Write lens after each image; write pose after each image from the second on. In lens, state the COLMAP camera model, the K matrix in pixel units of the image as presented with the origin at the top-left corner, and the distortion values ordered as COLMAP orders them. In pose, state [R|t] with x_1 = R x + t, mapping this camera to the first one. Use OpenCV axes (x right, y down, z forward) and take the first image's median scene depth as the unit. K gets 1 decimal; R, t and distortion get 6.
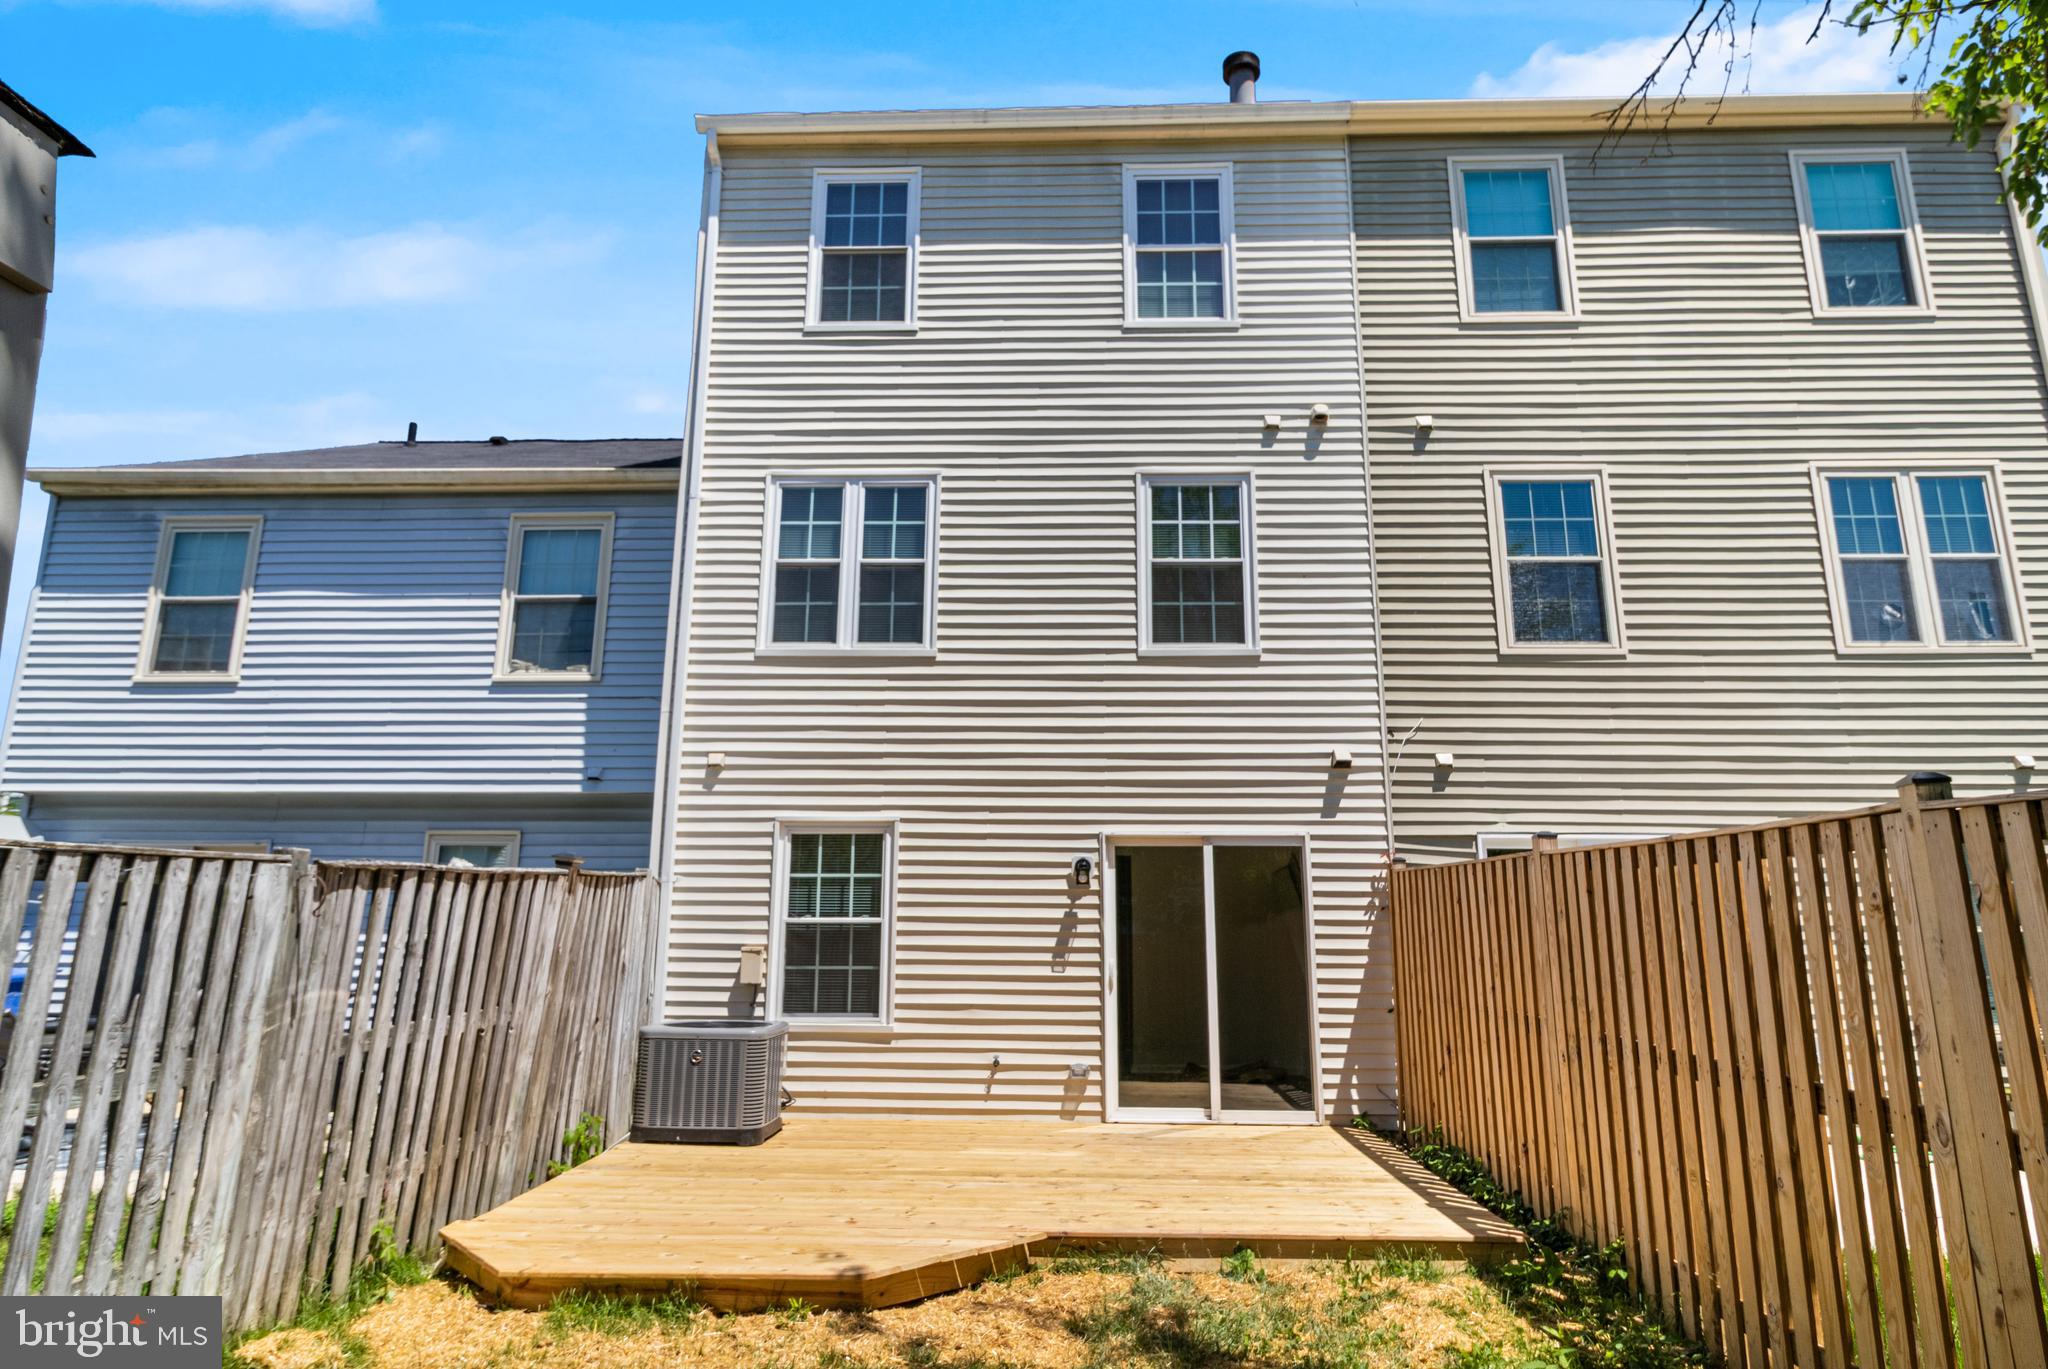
lens RADIAL K [[1169.5, 0, 1032.6], [0, 1169.5, 691.8], [0, 0, 1]] dist [0.000002, -0.004795]
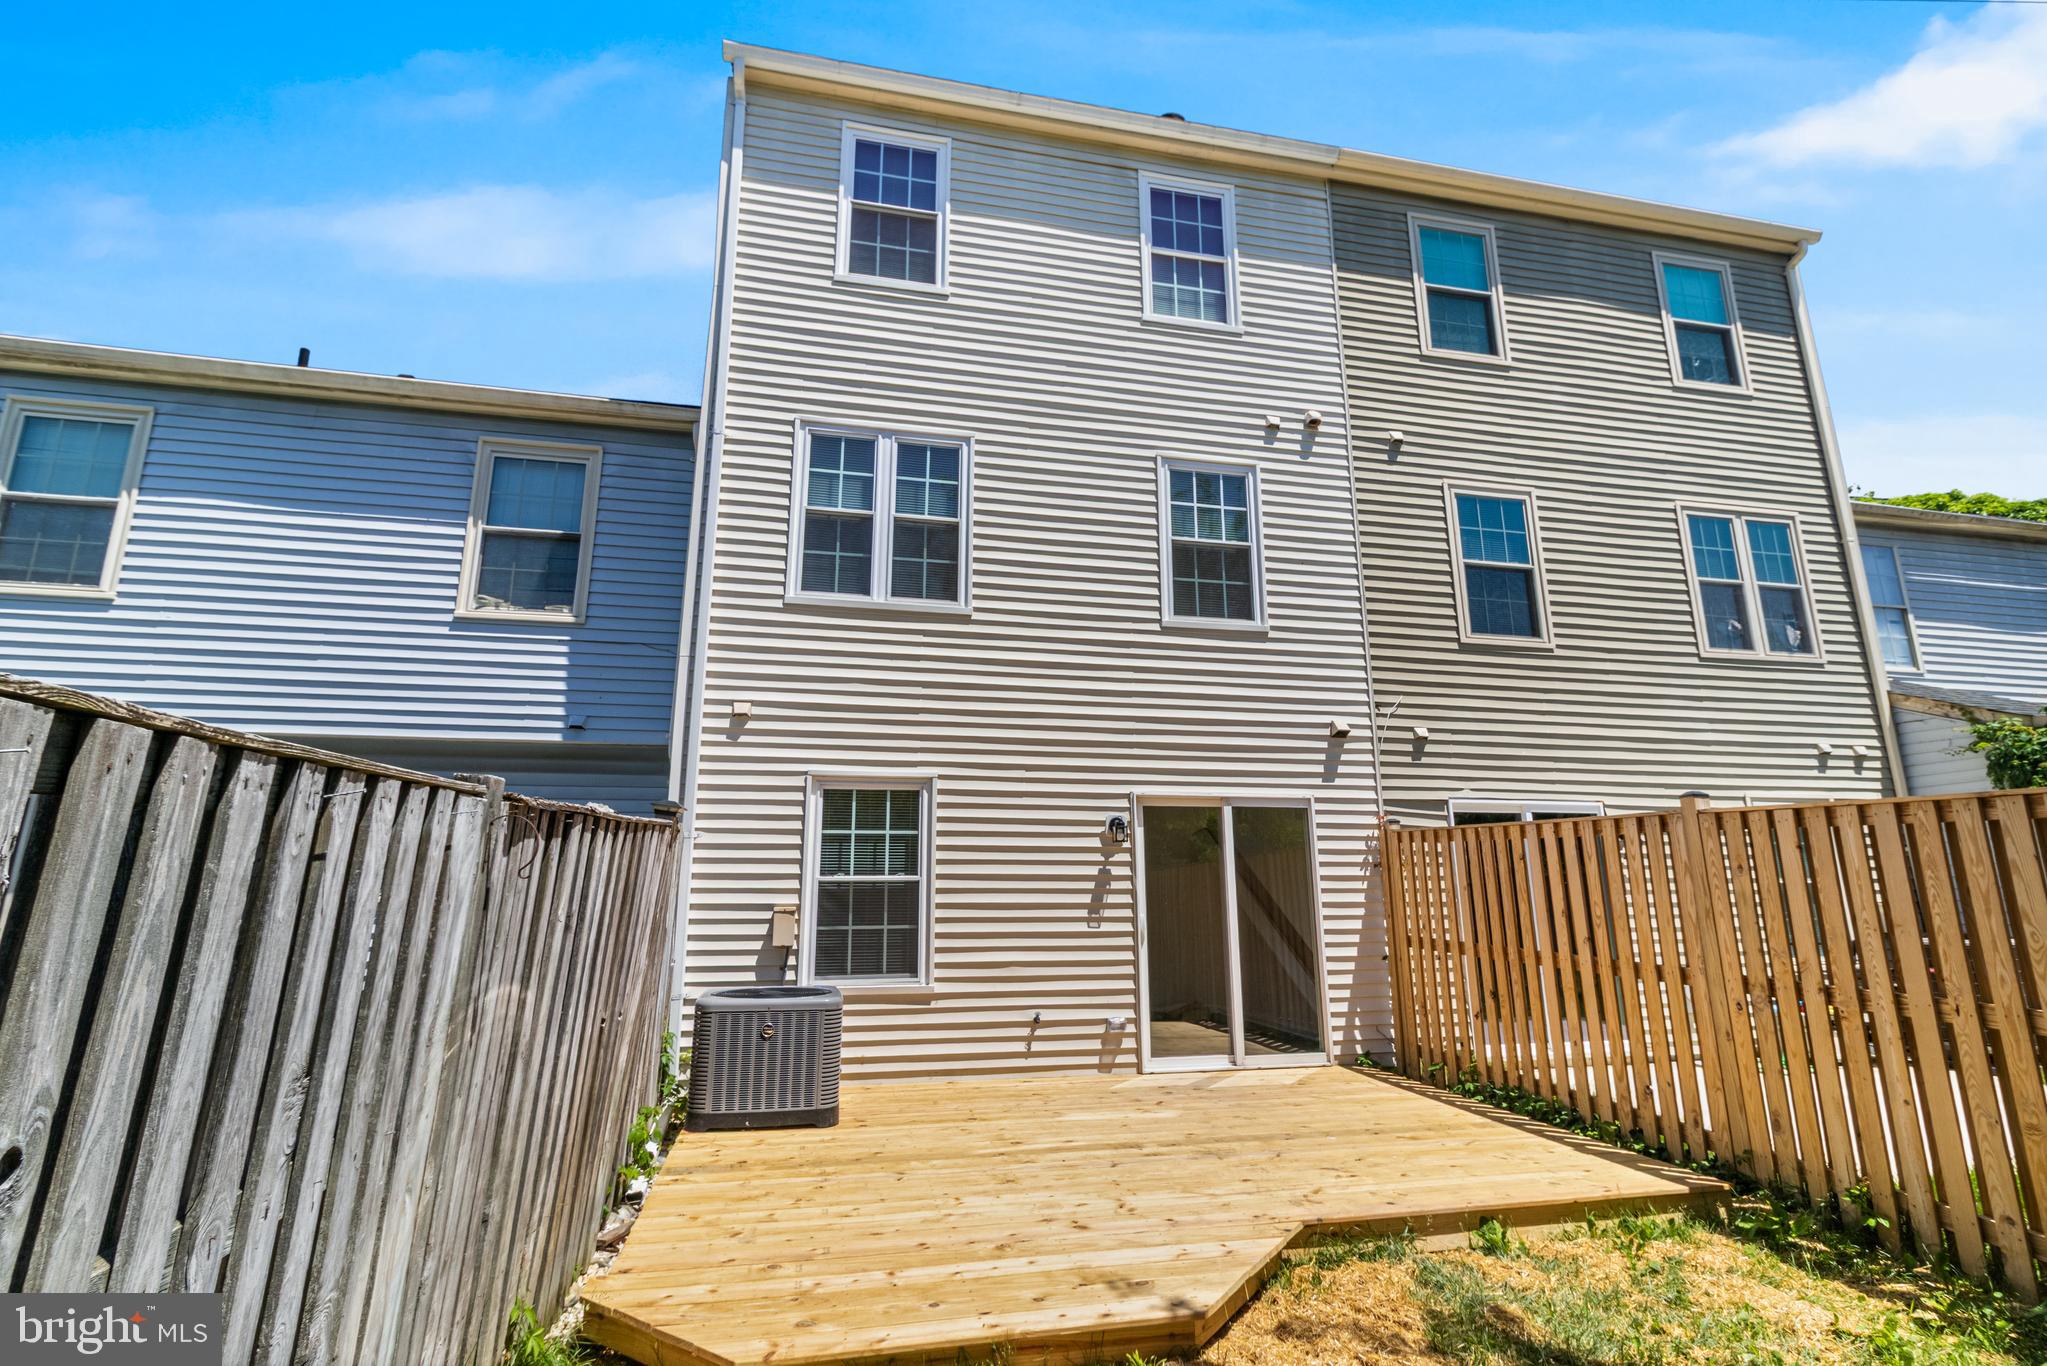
lens RADIAL K [[945.0, 0, 1025.4], [0, 945.0, 687.3], [0, 0, 1]] dist [0.002382, -0.001203]
pose [[0.968752, 0.043432, 0.244197, -0.230863], [-0.042336, 0.999056, -0.009735, 0.037522], [-0.244390, -0.000907, 0.969677, 0.199074]]
